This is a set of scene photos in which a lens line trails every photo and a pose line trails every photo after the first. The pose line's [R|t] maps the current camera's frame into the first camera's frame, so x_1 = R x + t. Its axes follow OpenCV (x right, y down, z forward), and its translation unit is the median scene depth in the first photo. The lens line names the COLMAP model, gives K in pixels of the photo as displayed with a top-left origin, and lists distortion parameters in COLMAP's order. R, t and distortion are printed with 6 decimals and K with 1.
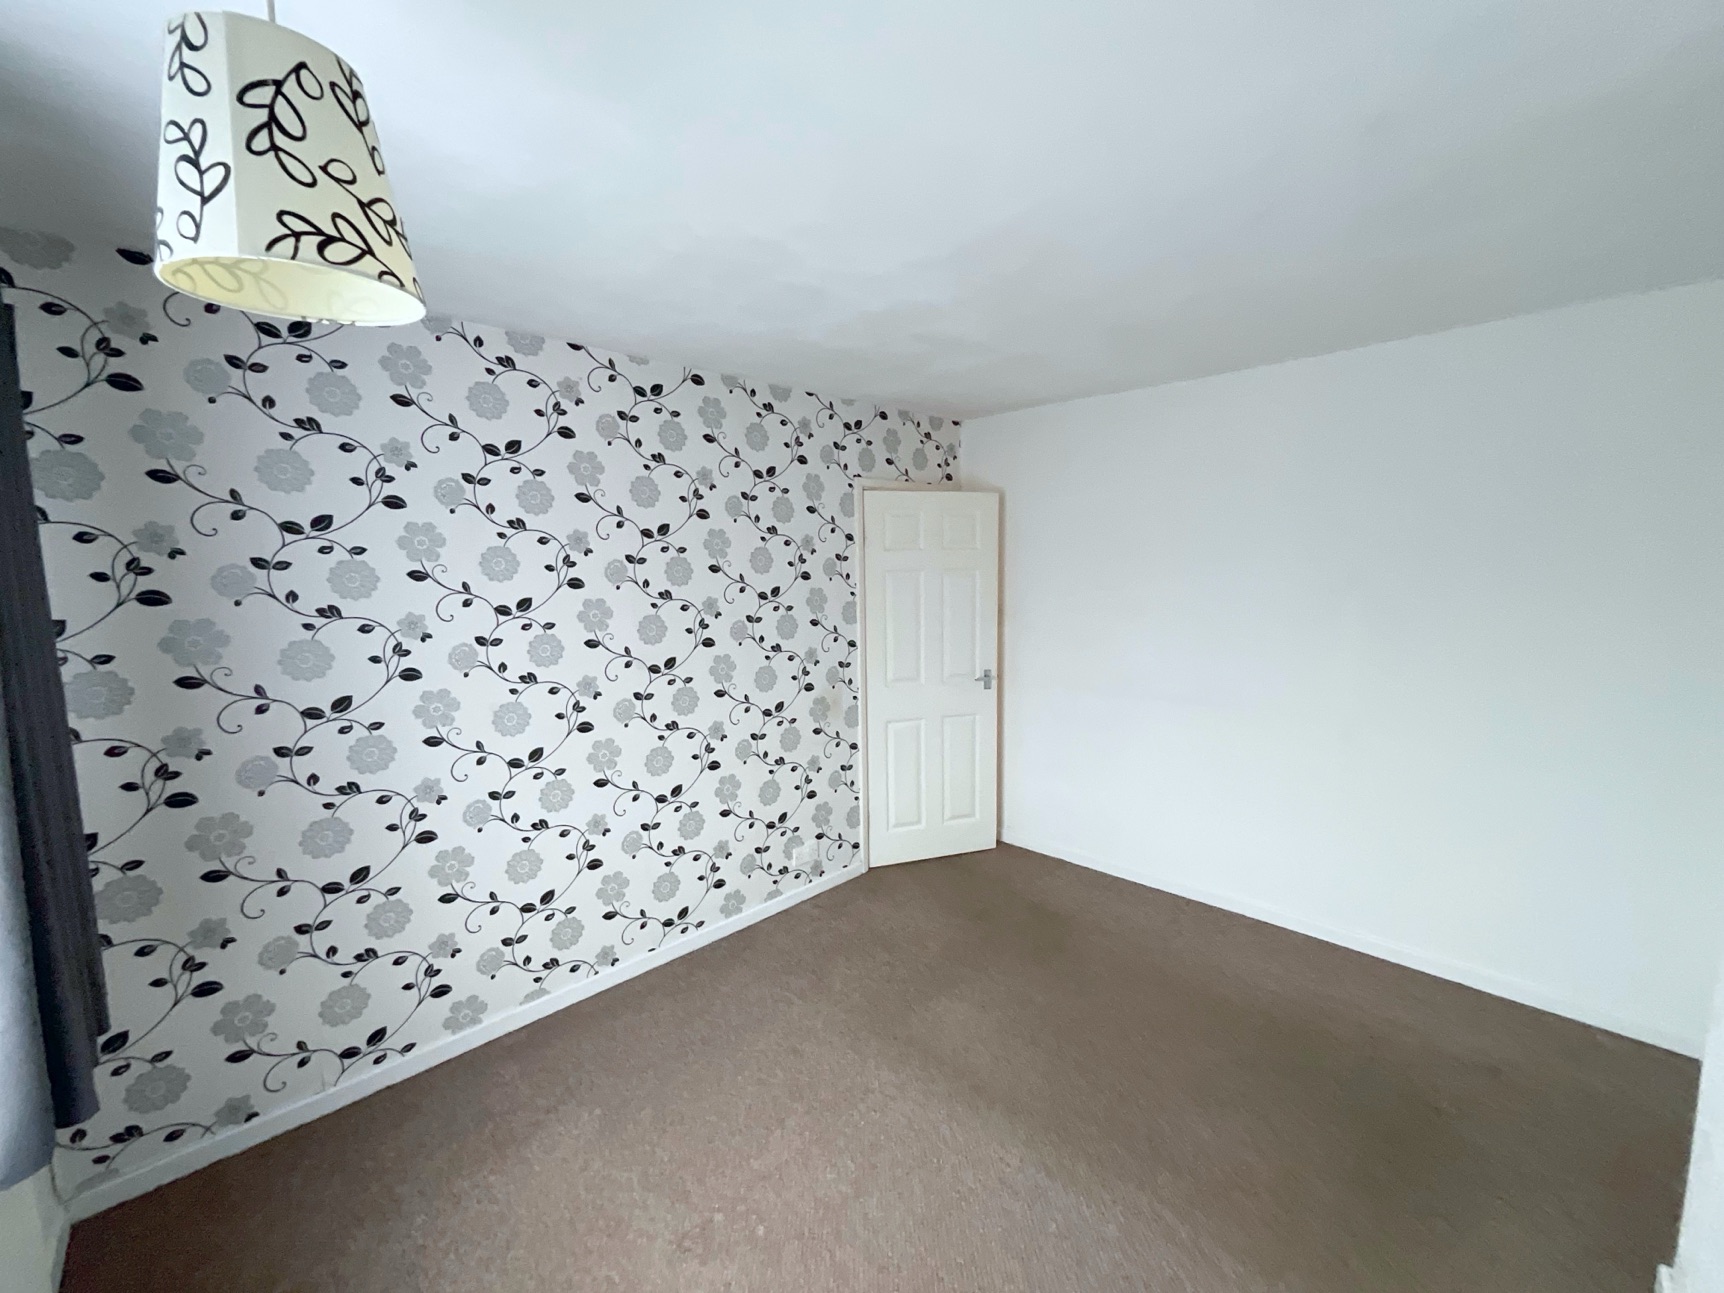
lens RADIAL K [[690.7, 0, 855.8], [0, 690.7, 664.2], [0, 0, 1]] dist [-0.001822, -0.000012]
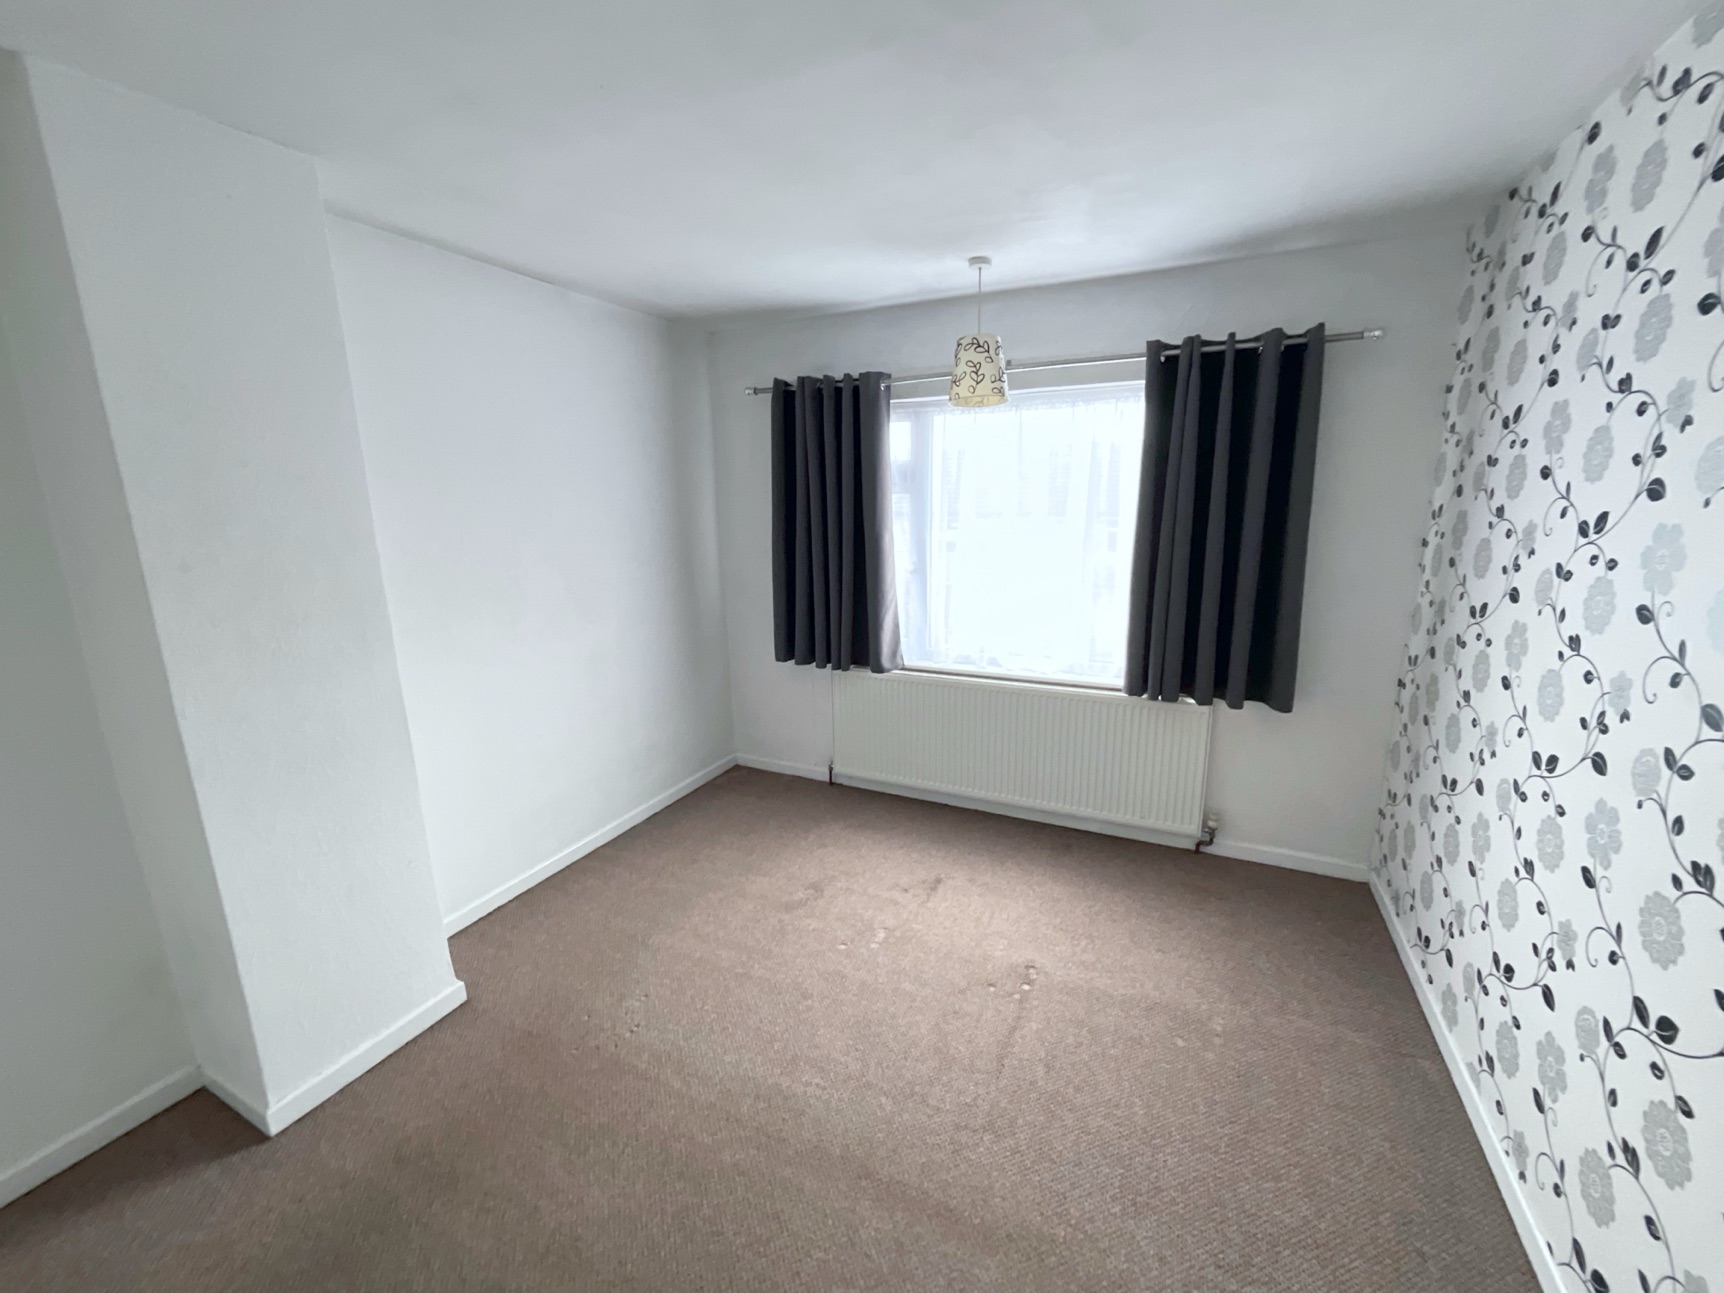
lens RADIAL K [[698.3, 0, 862.0], [0, 698.3, 646.5], [0, 0, 1]] dist [-0.008346, 0.004897]
pose [[-0.932975, 0.122571, -0.338429, 0.267975], [0.001431, 0.941489, 0.337040, -0.153760], [0.359939, 0.313965, -0.878561, 1.087446]]
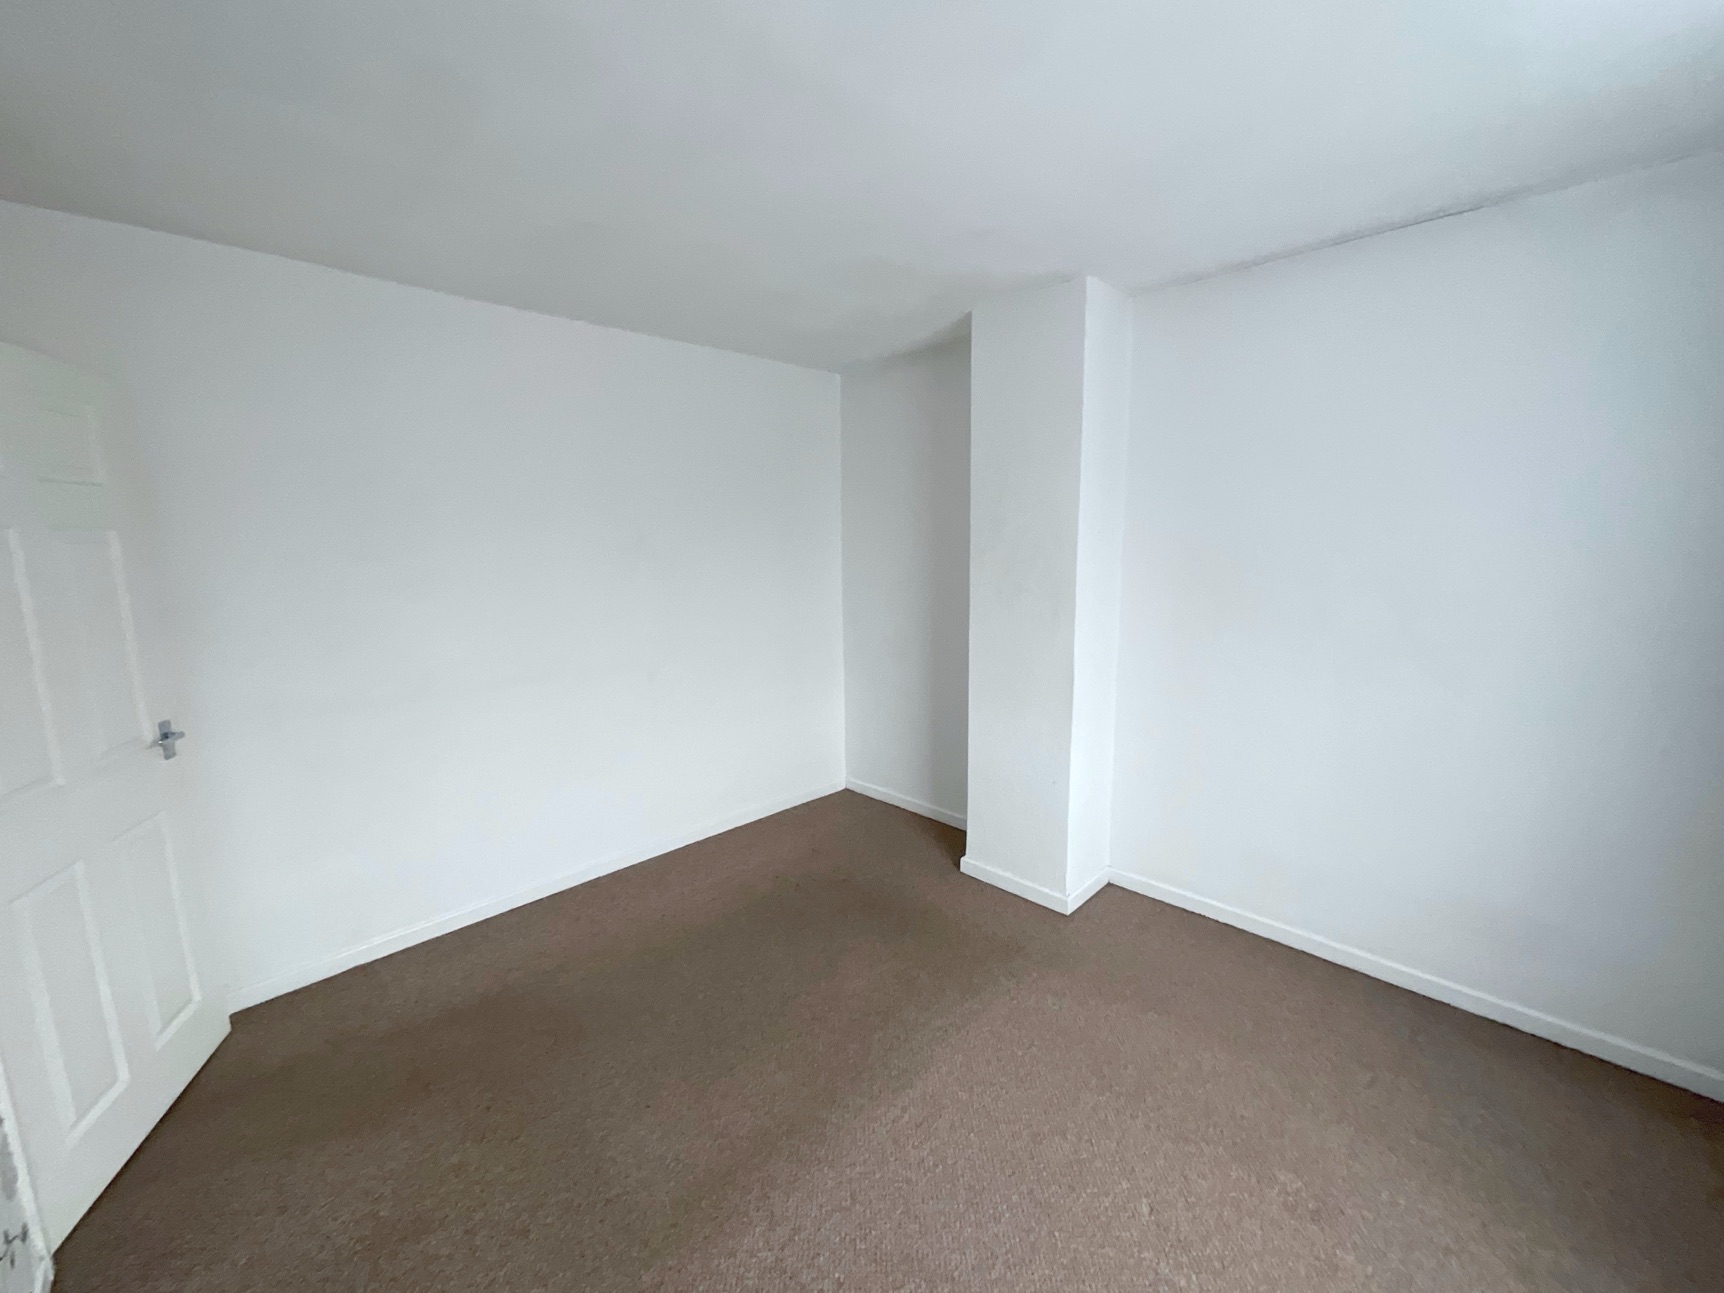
lens RADIAL K [[698.3, 0, 862.0], [0, 698.3, 646.5], [0, 0, 1]] dist [-0.008346, 0.004897]
pose [[-0.027443, -0.145582, 0.988966, -0.431903], [0.139084, 0.979159, 0.147998, -0.068108], [-0.989900, 0.141611, -0.006623, 0.604395]]
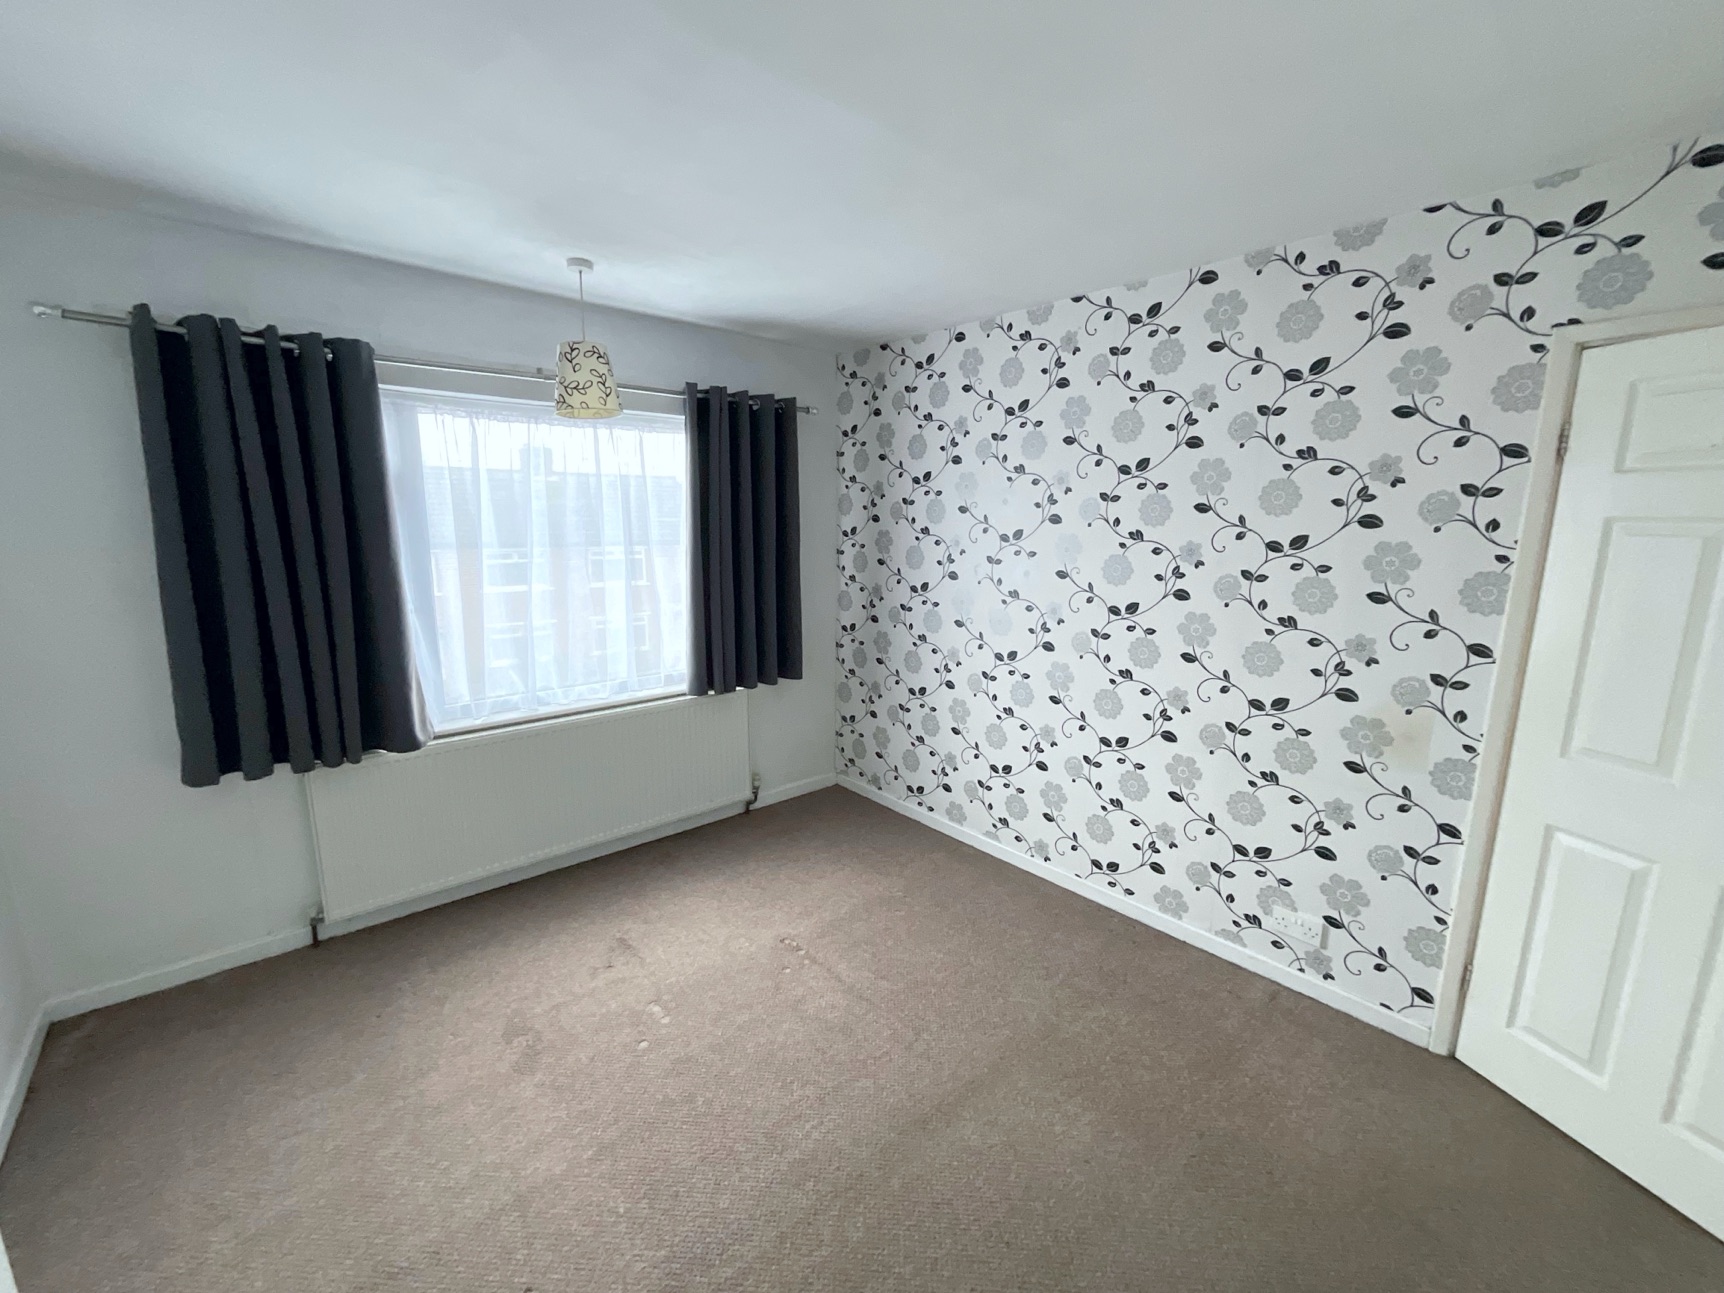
lens RADIAL K [[698.3, 0, 862.0], [0, 698.3, 646.5], [0, 0, 1]] dist [-0.008346, 0.004897]
pose [[-0.037808, 0.214222, -0.976053, 0.649512], [-0.133919, 0.966854, 0.217391, -0.102954], [0.990271, 0.138931, -0.007866, 0.616007]]
